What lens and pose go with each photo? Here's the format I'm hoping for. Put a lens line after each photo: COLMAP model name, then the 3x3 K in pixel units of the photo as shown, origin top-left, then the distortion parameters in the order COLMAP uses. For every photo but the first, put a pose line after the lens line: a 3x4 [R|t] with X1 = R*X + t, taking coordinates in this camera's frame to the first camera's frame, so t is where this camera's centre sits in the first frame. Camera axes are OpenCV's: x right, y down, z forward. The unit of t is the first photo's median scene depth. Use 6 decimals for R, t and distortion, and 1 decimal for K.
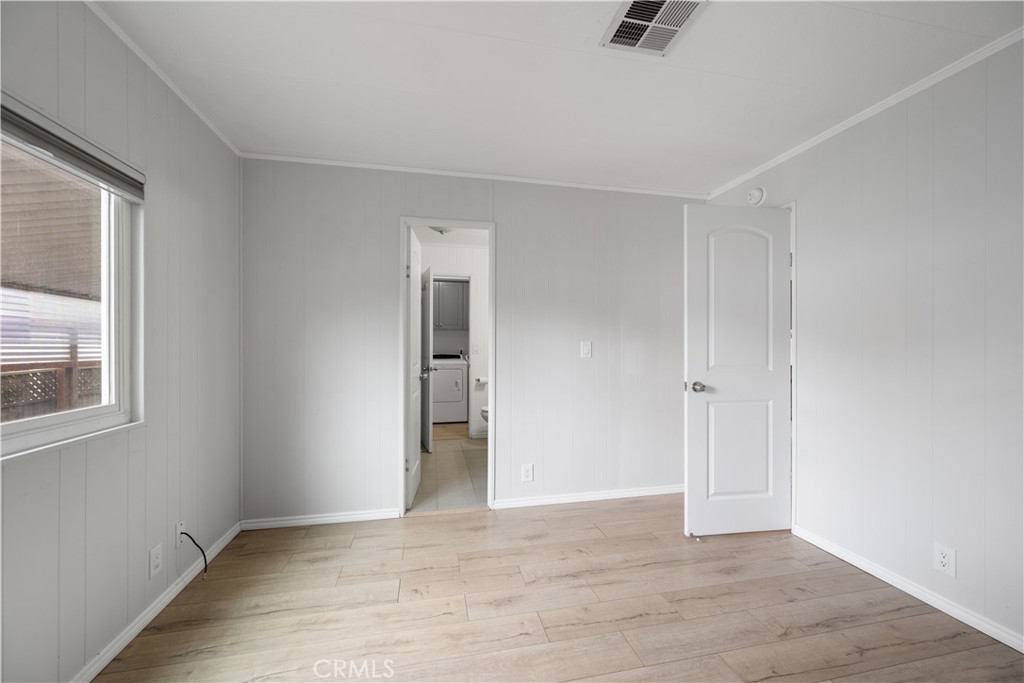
lens RADIAL K [[403.8, 0, 514.8], [0, 403.8, 346.8], [0, 0, 1]] dist [-0.000976, -0.000083]
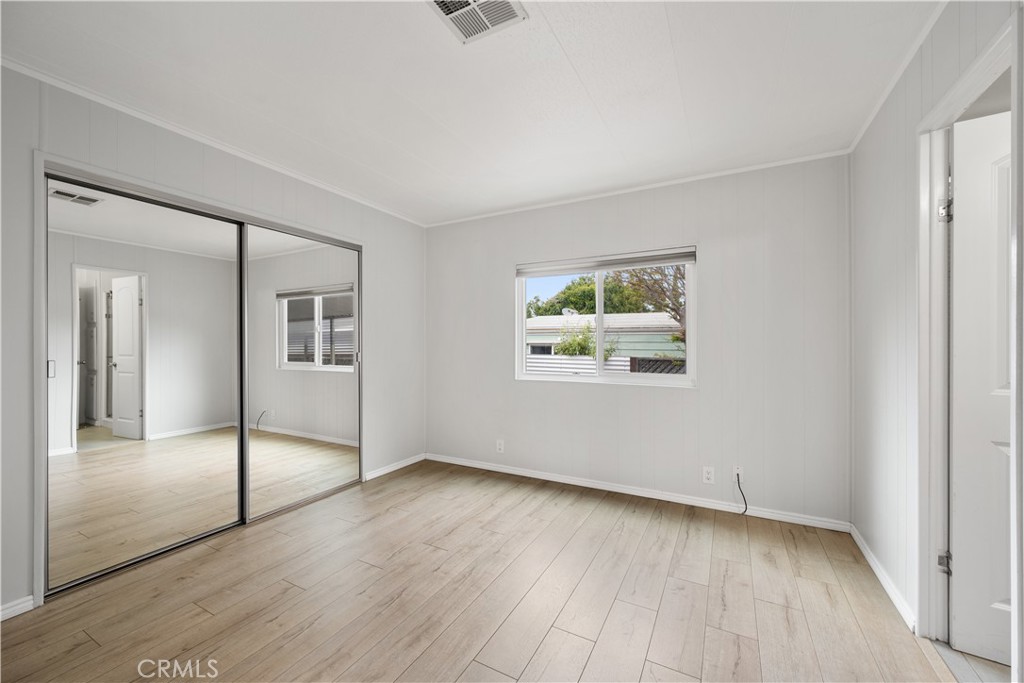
lens RADIAL K [[402.3, 0, 514.4], [0, 402.3, 336.9], [0, 0, 1]] dist [-0.000060, 0.000059]
pose [[-0.642008, -0.003214, -0.766691, 0.792785], [-0.000656, 0.999993, -0.003643, -0.022896], [0.766697, -0.001836, -0.642006, 1.317392]]
